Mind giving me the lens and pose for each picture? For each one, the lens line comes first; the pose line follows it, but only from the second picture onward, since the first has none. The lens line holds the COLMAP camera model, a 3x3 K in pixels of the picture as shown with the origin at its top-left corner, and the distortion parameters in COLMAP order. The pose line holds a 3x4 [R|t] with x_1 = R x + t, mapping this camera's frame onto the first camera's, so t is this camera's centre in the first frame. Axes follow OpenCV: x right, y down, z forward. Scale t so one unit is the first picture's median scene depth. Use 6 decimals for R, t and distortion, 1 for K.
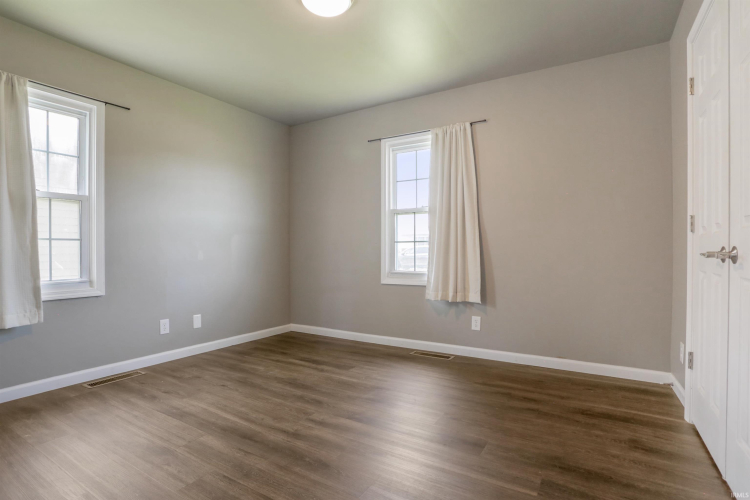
lens RADIAL K [[373.4, 0, 369.8], [0, 373.4, 254.4], [0, 0, 1]] dist [-0.033450, 0.000528]
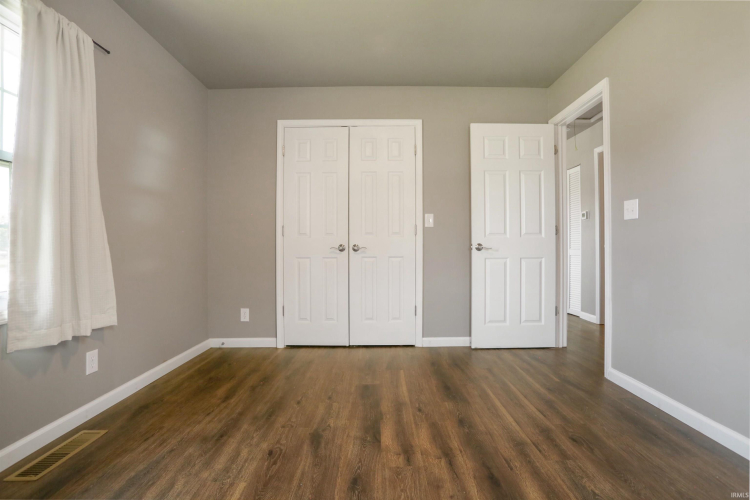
lens RADIAL K [[373.4, 0, 369.8], [0, 373.4, 254.4], [0, 0, 1]] dist [-0.033450, 0.000528]
pose [[-0.535287, -0.007479, 0.844637, -0.720849], [0.008237, 0.999867, 0.014074, -0.002021], [-0.844630, 0.014490, -0.535154, 1.383894]]
